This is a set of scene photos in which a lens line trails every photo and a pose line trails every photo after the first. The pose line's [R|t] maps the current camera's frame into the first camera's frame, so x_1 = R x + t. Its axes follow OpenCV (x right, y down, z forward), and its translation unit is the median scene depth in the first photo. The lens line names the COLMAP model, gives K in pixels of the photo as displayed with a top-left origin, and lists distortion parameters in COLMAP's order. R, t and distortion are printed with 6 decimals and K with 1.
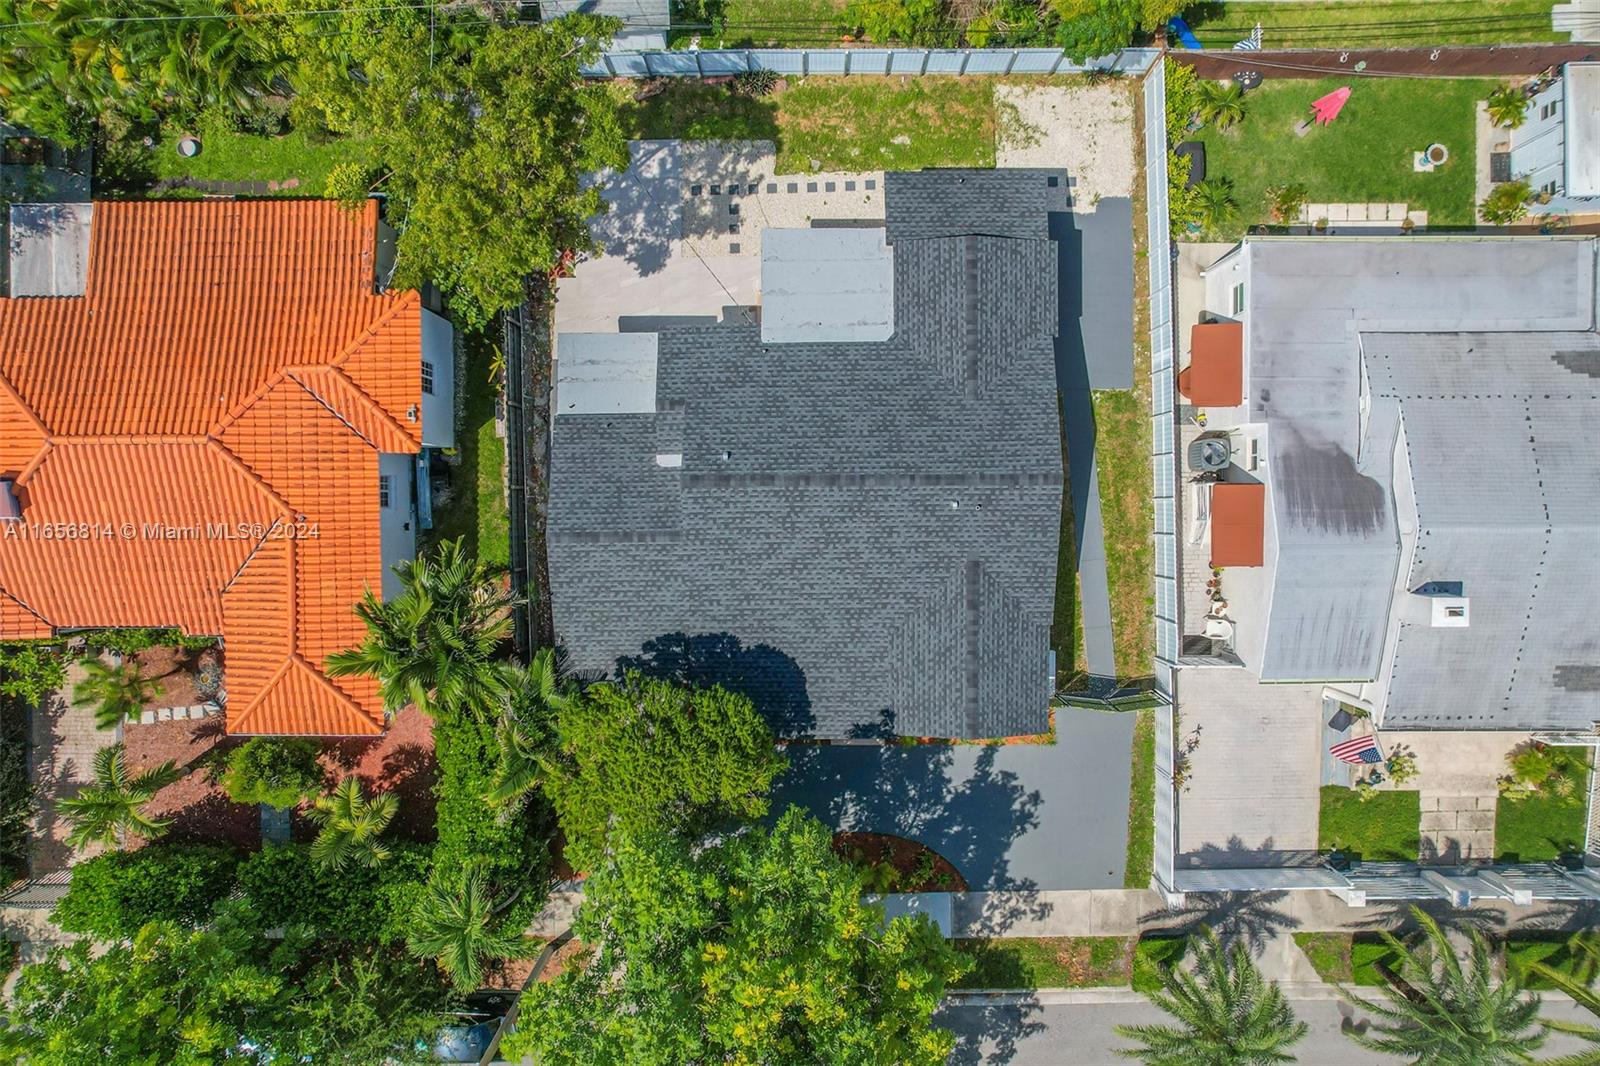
lens RADIAL K [[1029.2, 0, 800.0], [0, 1029.2, 533.0], [0, 0, 1]] dist [-0.080781, 0.077967]
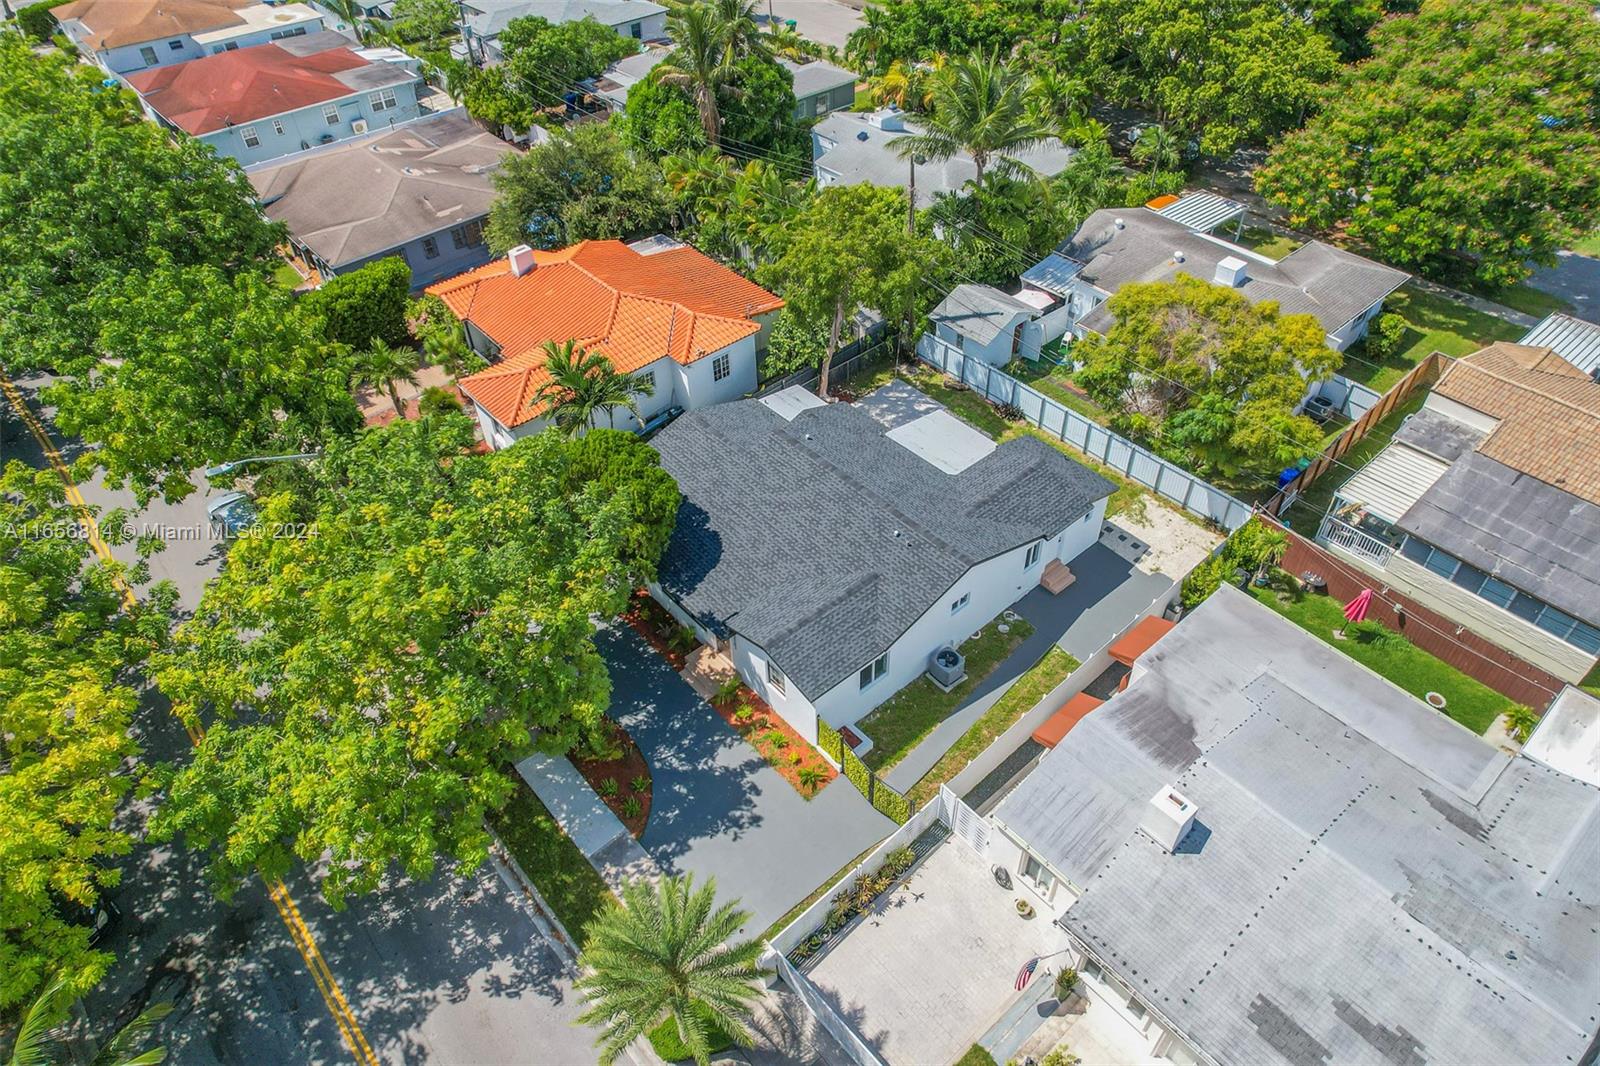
lens RADIAL K [[1029.2, 0, 800.0], [0, 1029.2, 533.0], [0, 0, 1]] dist [-0.080781, 0.077967]
pose [[0.652136, 0.512177, -0.558922, 0.685518], [-0.758095, 0.437472, -0.483642, 0.595673], [-0.003198, 0.739116, 0.673570, 0.117047]]
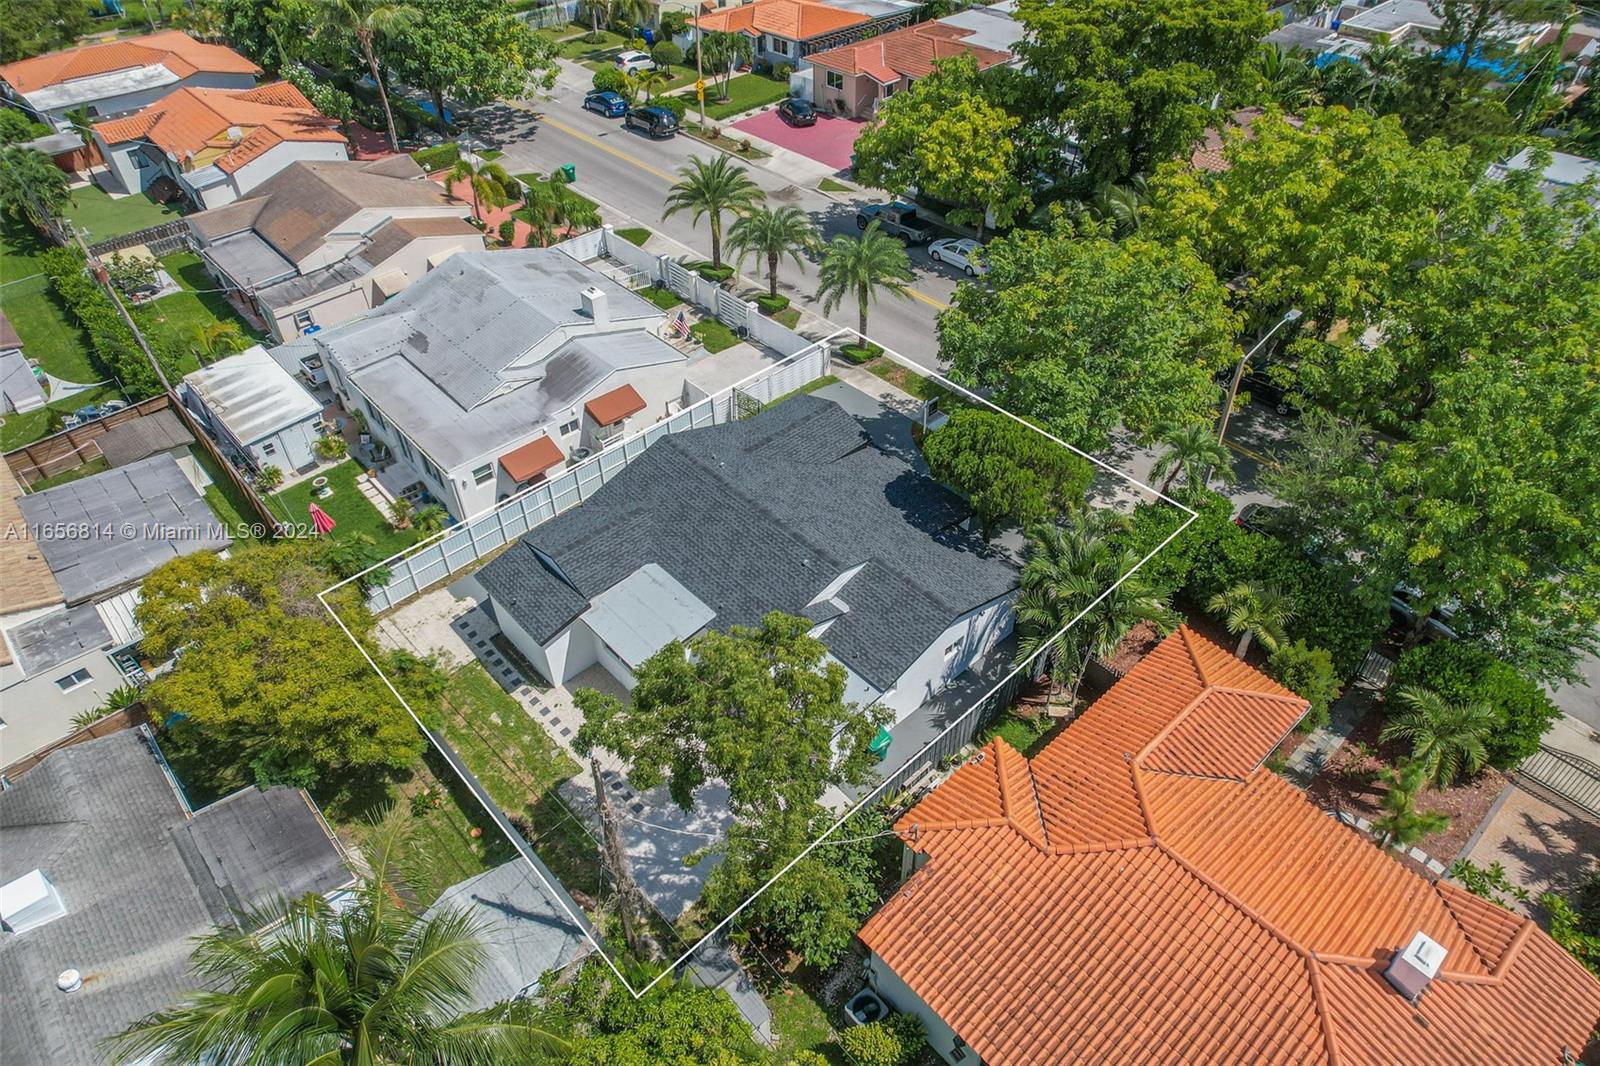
lens RADIAL K [[1029.2, 0, 800.0], [0, 1029.2, 533.0], [0, 0, 1]] dist [-0.080781, 0.077967]
pose [[-0.667596, -0.480031, 0.569109, -0.666008], [0.743327, -0.473056, 0.472951, -0.572074], [0.042190, 0.738775, 0.672631, 0.108555]]
